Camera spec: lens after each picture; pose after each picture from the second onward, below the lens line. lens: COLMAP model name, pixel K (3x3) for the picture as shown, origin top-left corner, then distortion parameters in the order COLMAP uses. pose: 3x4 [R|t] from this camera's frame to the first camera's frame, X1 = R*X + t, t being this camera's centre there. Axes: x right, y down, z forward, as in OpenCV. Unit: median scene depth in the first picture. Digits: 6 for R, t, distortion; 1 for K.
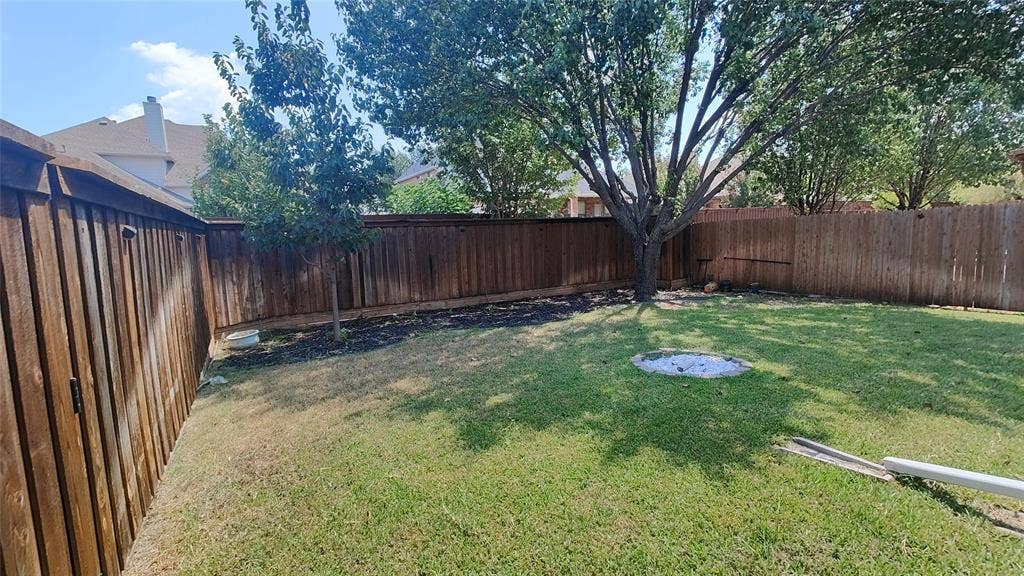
lens RADIAL K [[447.7, 0, 510.9], [0, 447.7, 291.8], [0, 0, 1]] dist [0.000874, -0.000893]
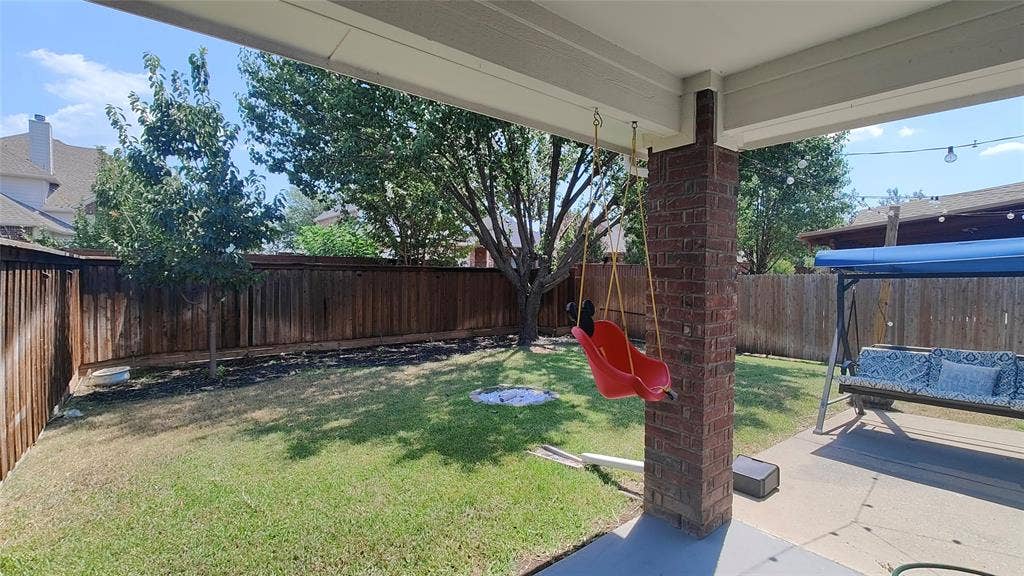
lens RADIAL K [[447.7, 0, 510.9], [0, 447.7, 291.8], [0, 0, 1]] dist [0.000874, -0.000893]
pose [[0.986704, 0.038059, 0.158006, 0.114232], [-0.022264, 0.994682, -0.100558, 0.000848], [-0.160993, 0.095703, 0.982304, -0.136948]]
